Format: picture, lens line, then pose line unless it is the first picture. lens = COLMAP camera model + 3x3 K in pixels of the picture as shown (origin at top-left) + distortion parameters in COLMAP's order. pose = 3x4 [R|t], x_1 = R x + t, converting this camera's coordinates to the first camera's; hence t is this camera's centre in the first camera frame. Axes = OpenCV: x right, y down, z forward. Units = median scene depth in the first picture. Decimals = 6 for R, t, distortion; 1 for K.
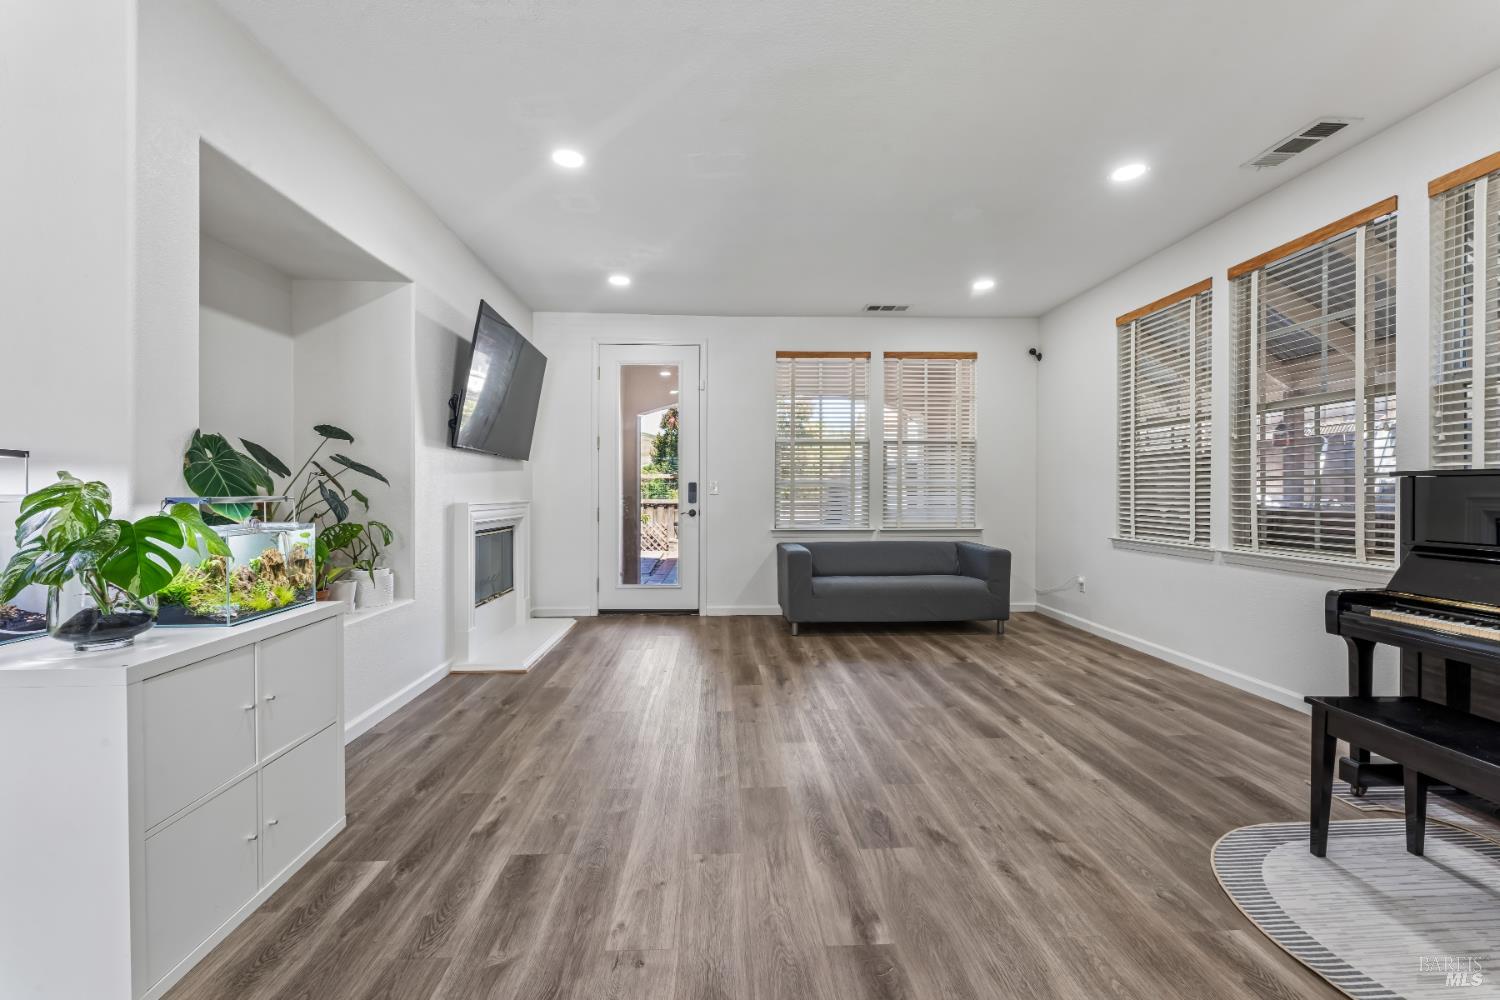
lens RADIAL K [[604.2, 0, 754.1], [0, 604.2, 492.0], [0, 0, 1]] dist [0.000788, 0.000176]
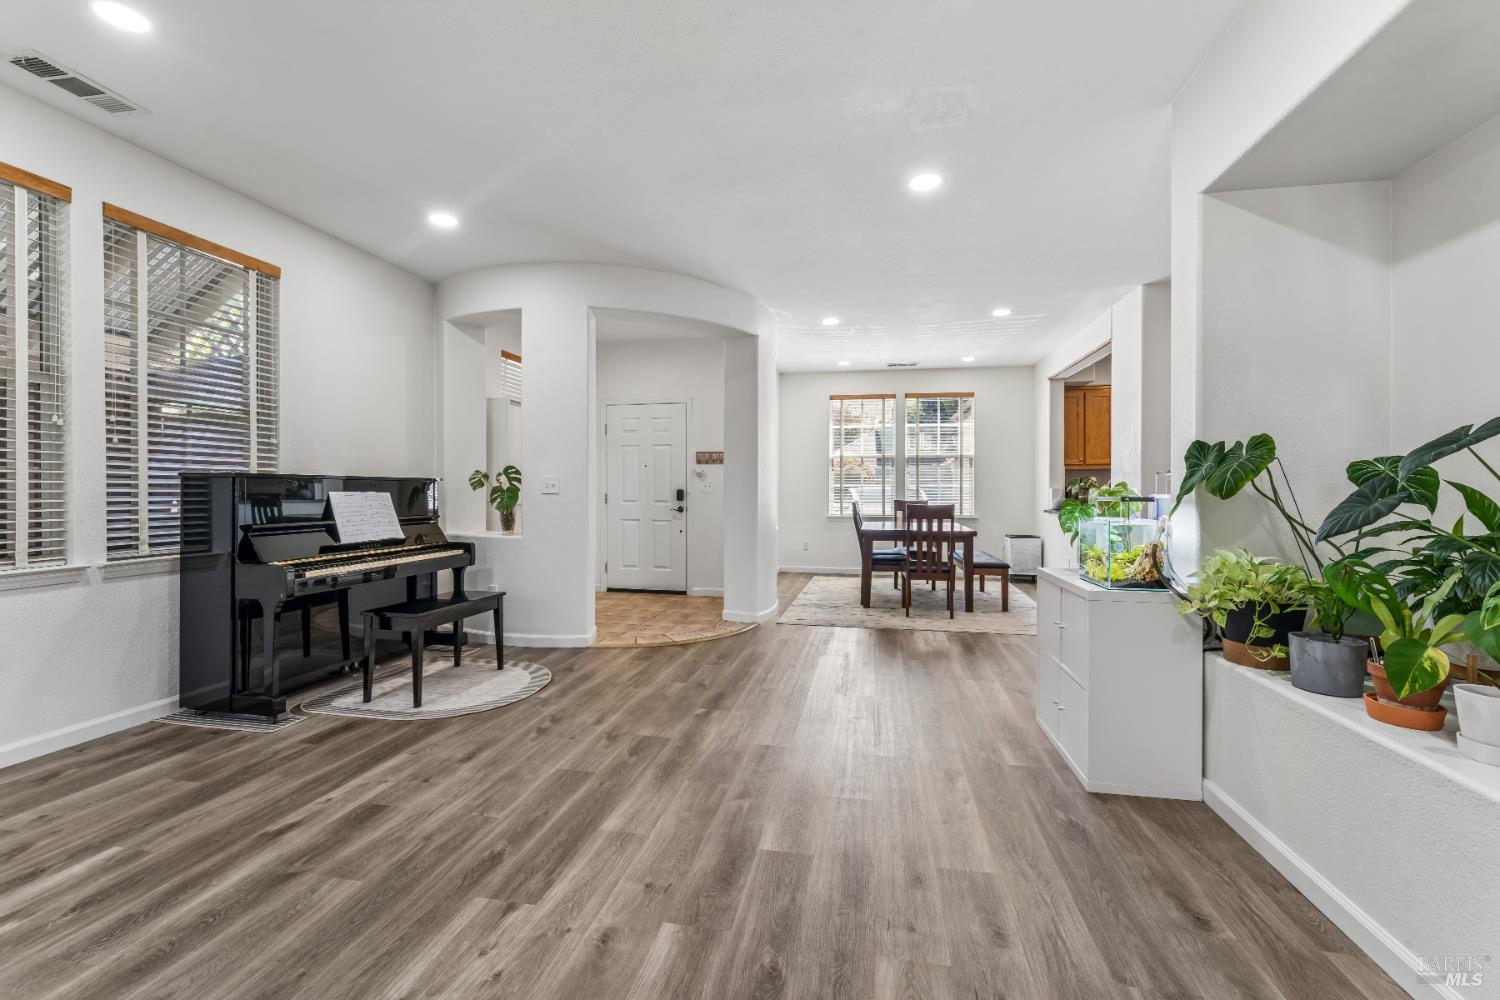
lens RADIAL K [[650.6, 0, 753.3], [0, 650.6, 497.1], [0, 0, 1]] dist [0.000592, -0.000038]
pose [[-0.969515, -0.006617, 0.244943, -0.294894], [-0.003628, 0.999913, 0.012654, -0.003077], [-0.245006, 0.011380, -0.969455, 1.855004]]
